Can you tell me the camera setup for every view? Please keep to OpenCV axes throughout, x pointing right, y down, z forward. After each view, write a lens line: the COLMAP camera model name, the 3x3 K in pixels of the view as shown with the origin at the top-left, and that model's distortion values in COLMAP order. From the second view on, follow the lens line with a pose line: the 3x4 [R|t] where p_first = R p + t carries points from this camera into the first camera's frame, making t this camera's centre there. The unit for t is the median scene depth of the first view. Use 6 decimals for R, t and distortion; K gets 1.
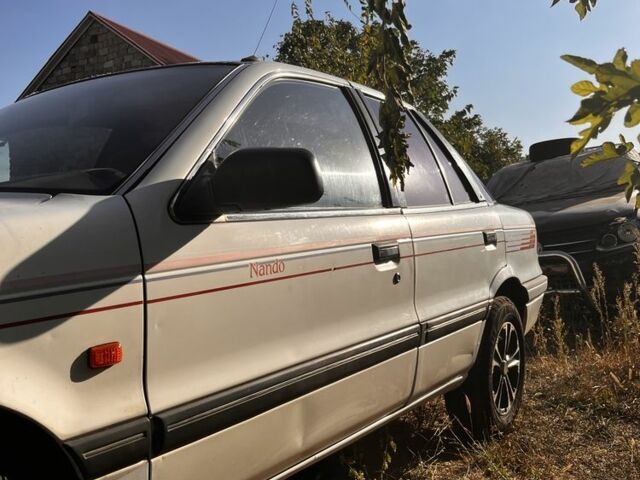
lens RADIAL K [[736.3, 0, 320.0], [0, 736.3, 240.0], [0, 0, 1]] dist [0.021116, 0.030612]
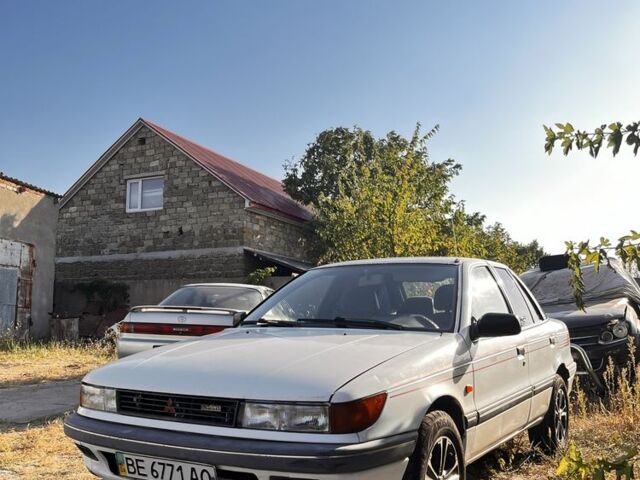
lens RADIAL K [[726.8, 0, 320.0], [0, 726.8, 240.0], [0, 0, 1]] dist [0.073899, -0.016131]
pose [[0.999493, 0.022223, 0.022816, -0.272885], [-0.019689, 0.994190, -0.105827, -0.033620], [-0.025036, 0.105324, 0.994123, -0.565584]]
